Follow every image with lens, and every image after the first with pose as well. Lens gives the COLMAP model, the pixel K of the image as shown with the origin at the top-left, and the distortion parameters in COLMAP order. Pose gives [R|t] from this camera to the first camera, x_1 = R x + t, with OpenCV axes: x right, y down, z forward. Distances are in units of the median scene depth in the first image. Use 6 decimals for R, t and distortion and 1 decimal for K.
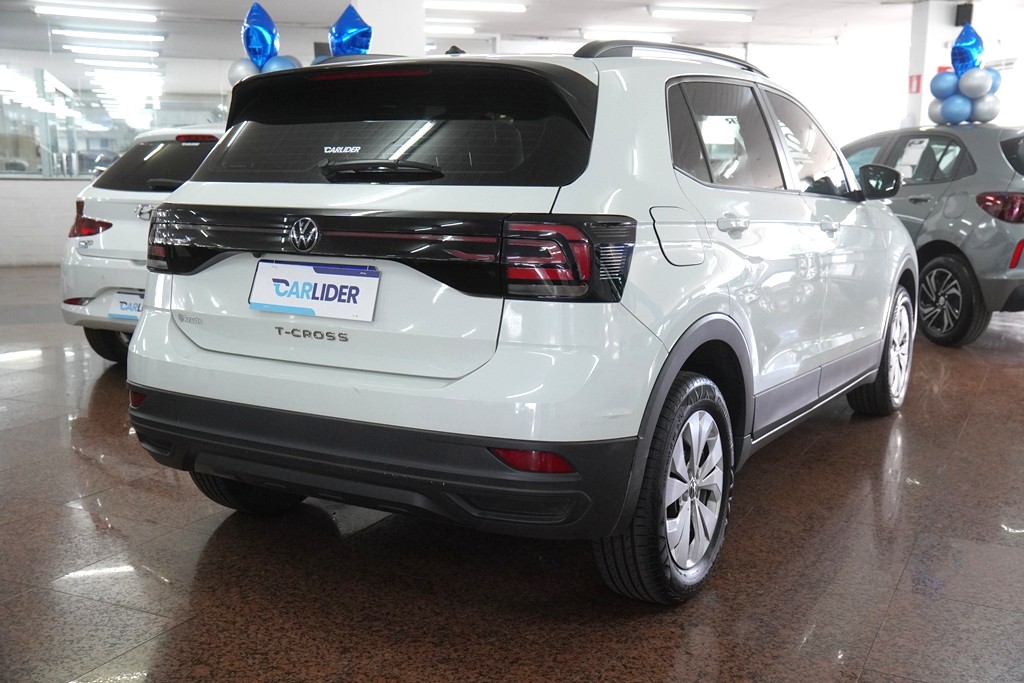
lens RADIAL K [[1108.7, 0, 511.8], [0, 1108.7, 340.1], [0, 0, 1]] dist [0.002295, 0.000000]
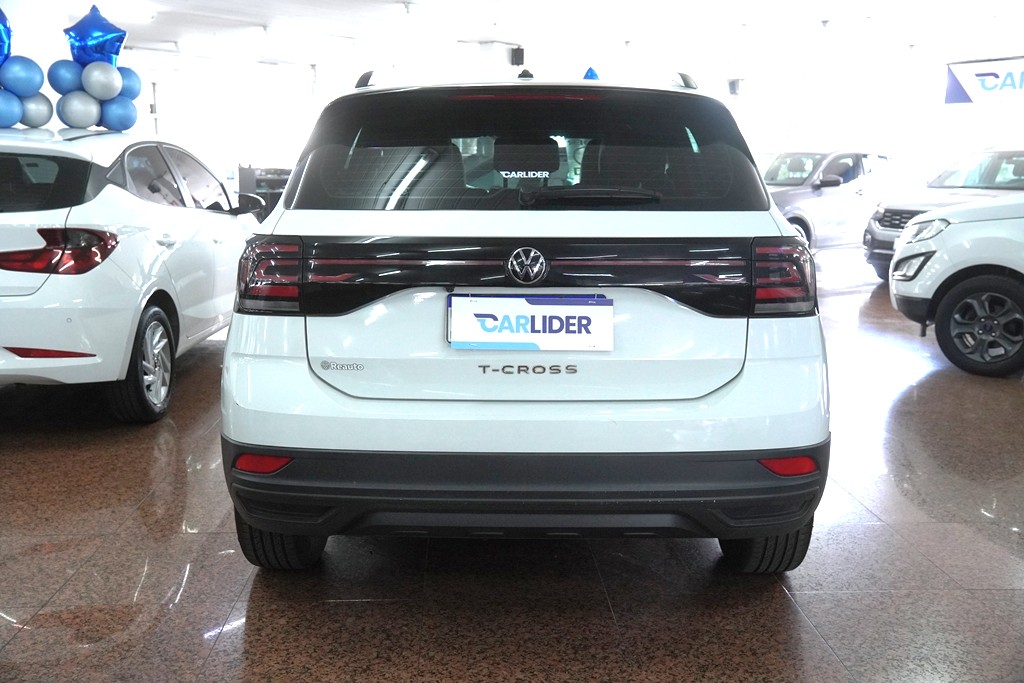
lens RADIAL K [[967.6, 0, 511.9], [0, 967.6, 343.6], [0, 0, 1]] dist [0.001475, 0.000000]
pose [[0.865146, -0.088696, 0.493615, -0.607639], [0.078493, 0.996054, 0.041405, -0.063491], [-0.495339, 0.002924, 0.868695, 0.288123]]
